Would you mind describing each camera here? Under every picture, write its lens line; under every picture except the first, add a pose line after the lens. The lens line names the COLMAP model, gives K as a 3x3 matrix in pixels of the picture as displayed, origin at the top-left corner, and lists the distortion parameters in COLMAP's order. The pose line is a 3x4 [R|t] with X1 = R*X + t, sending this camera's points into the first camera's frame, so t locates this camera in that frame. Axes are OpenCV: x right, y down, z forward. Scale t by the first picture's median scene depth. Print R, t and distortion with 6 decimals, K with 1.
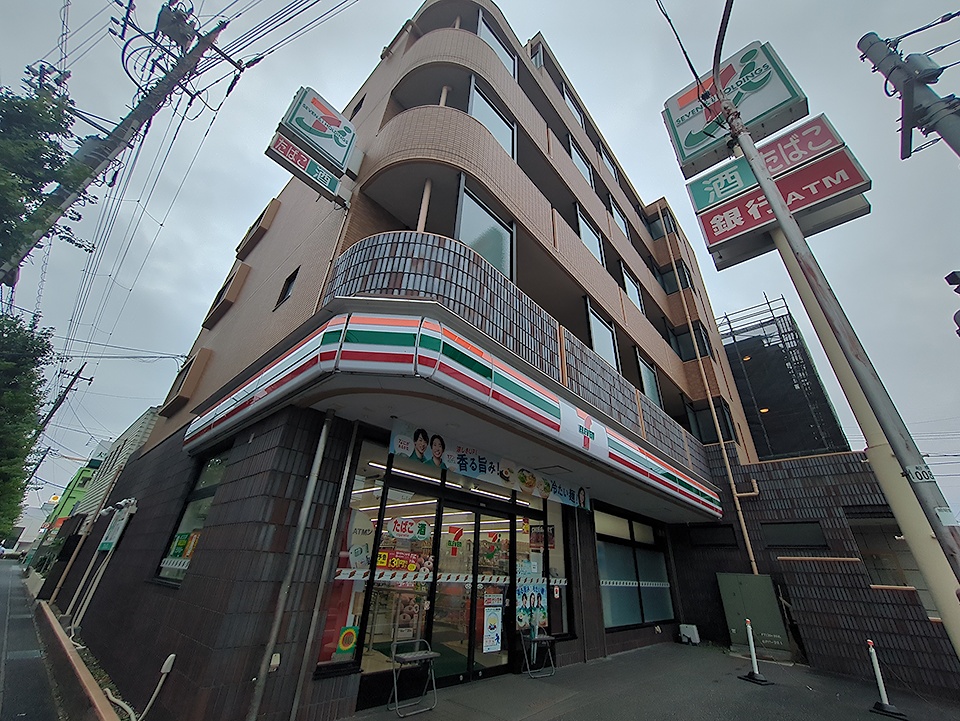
lens RADIAL K [[380.0, 0, 479.6], [0, 380.0, 360.2], [0, 0, 1]] dist [-0.000105, -0.000661]
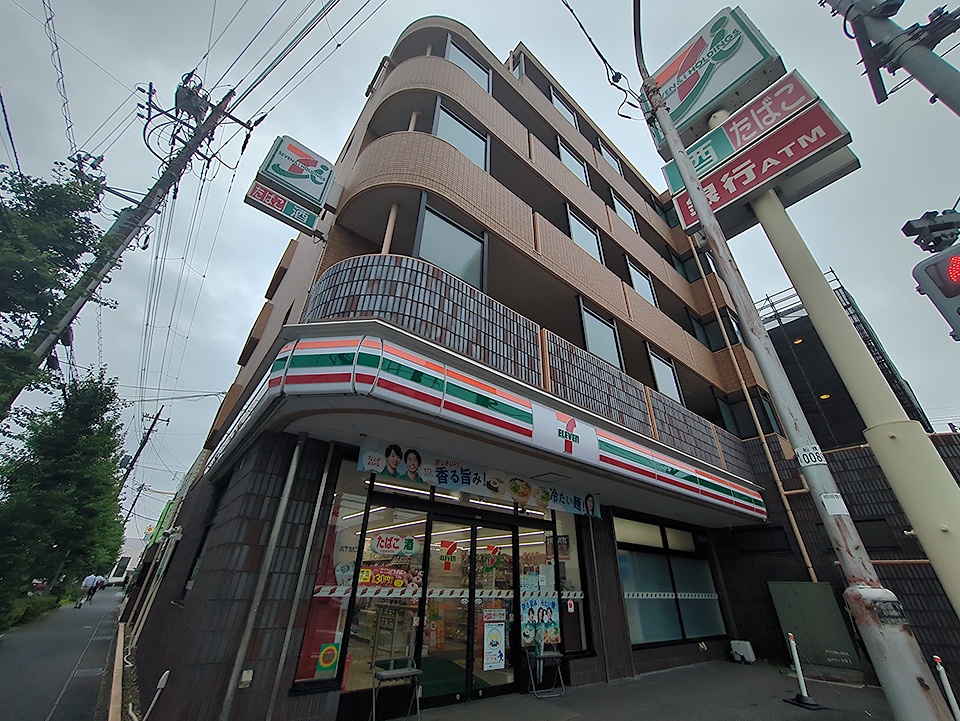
lens RADIAL K [[380.0, 0, 476.7], [0, 380.0, 360.2], [0, 0, 1]] dist [-0.000105, -0.000661]
pose [[0.987857, -0.097036, -0.121338, 0.160510], [0.092997, 0.994920, -0.038534, 0.012081], [0.124461, 0.026782, 0.991863, 0.009513]]
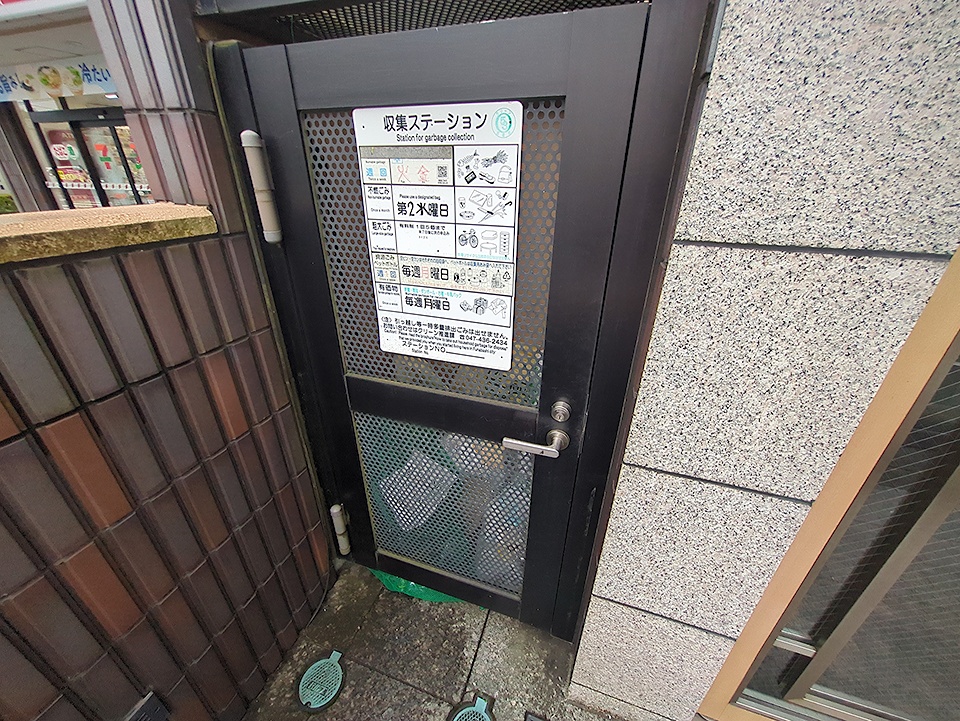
lens RADIAL K [[380.0, 0, 476.4], [0, 380.0, 360.0], [0, 0, 1]] dist [-0.000105, -0.000661]
pose [[0.381663, 0.380960, -0.842142, 1.441496], [0.460751, 0.711426, 0.530643, 0.743500], [0.801276, -0.590544, 0.095997, 1.287679]]
